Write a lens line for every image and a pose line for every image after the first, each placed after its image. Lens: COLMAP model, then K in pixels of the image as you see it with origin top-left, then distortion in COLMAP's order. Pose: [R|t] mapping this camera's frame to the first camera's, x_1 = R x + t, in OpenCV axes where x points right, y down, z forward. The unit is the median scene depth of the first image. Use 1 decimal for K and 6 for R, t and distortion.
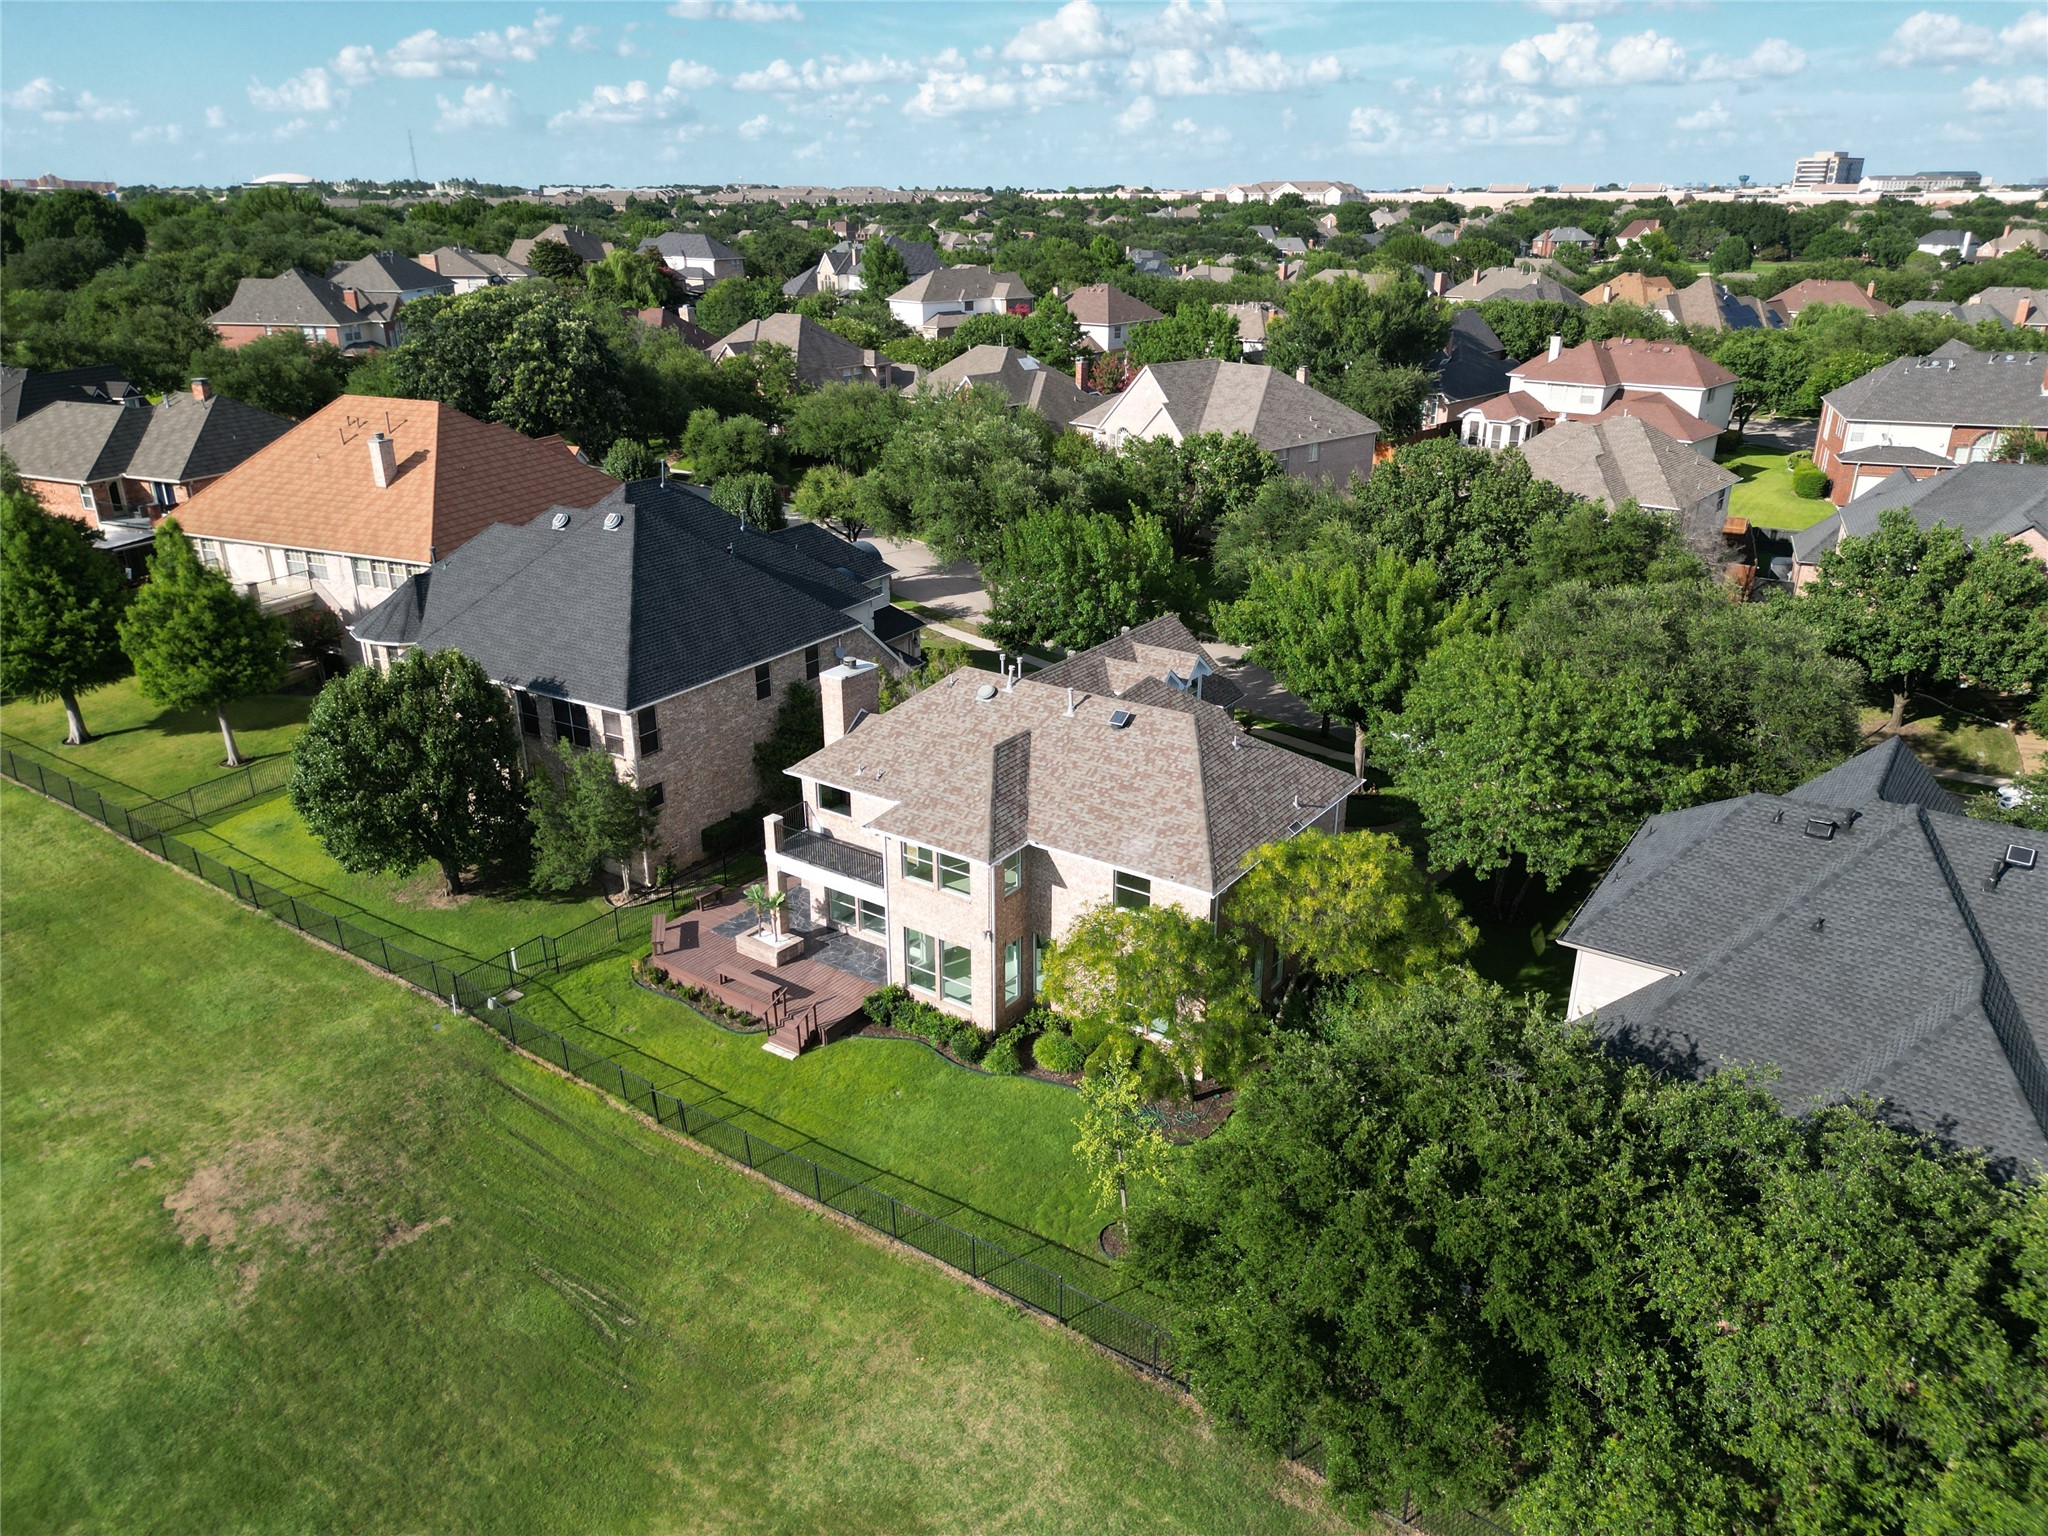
lens RADIAL K [[1441.6, 0, 1024.0], [0, 1441.6, 768.0], [0, 0, 1]] dist [0.009406, 0.000168]
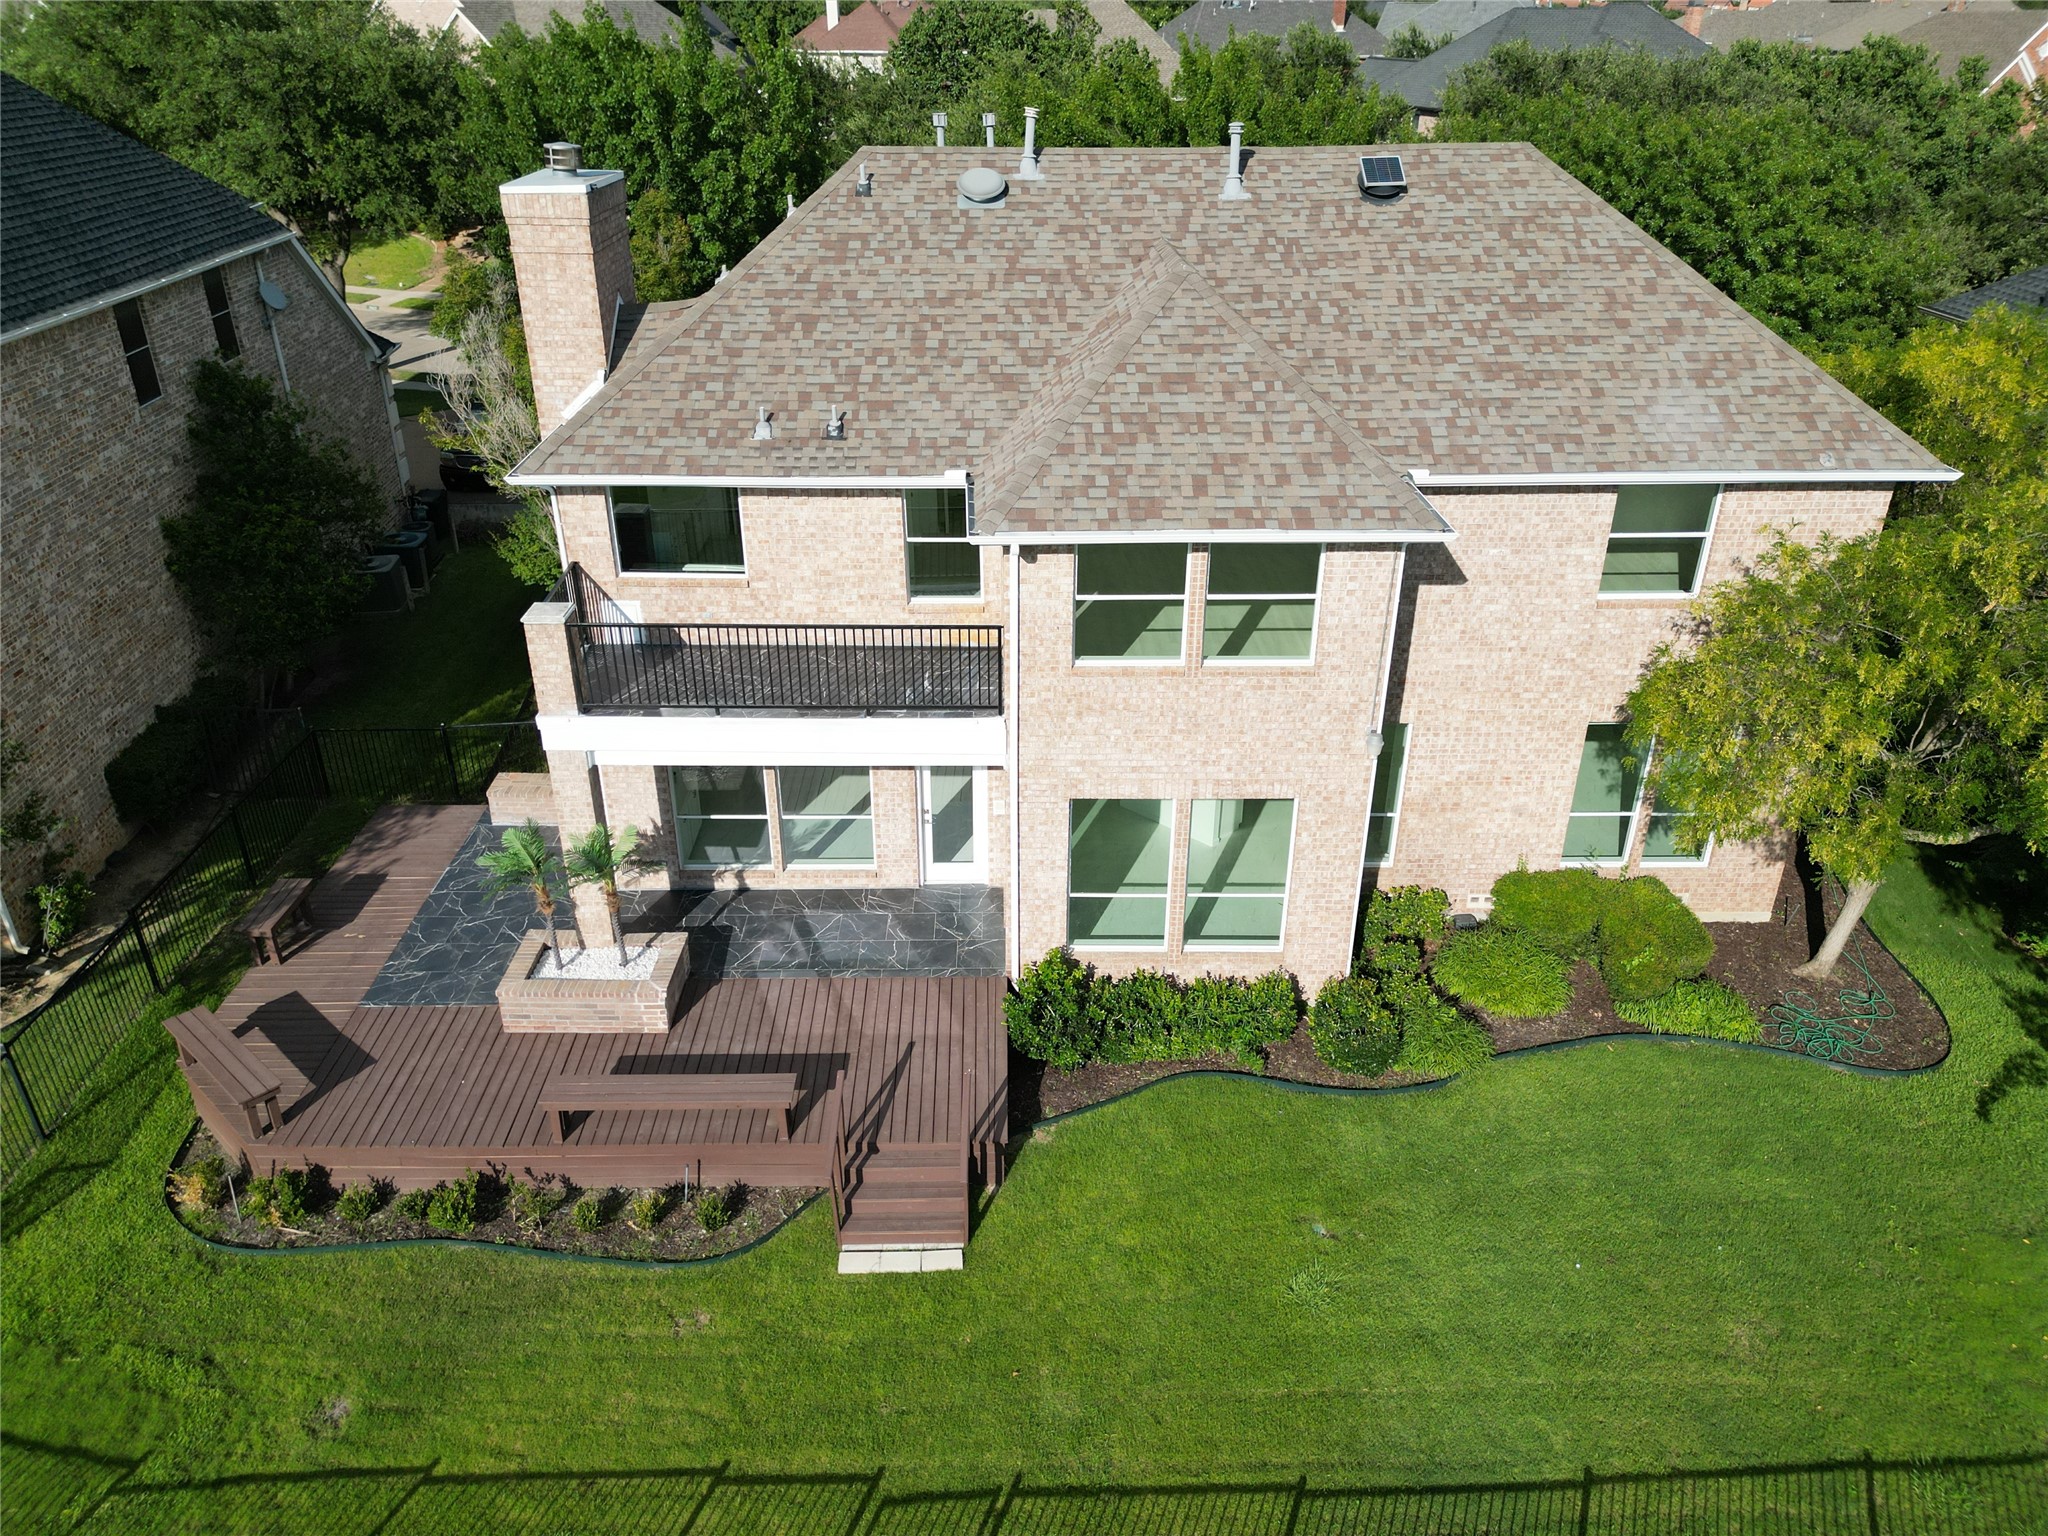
lens RADIAL K [[1441.6, 0, 1024.0], [0, 1441.6, 768.0], [0, 0, 1]] dist [0.009406, 0.000168]
pose [[0.802059, -0.266228, 0.534625, -0.272037], [0.209298, 0.963678, 0.165889, 0.037266], [-0.559370, -0.021157, 0.828648, 0.664319]]
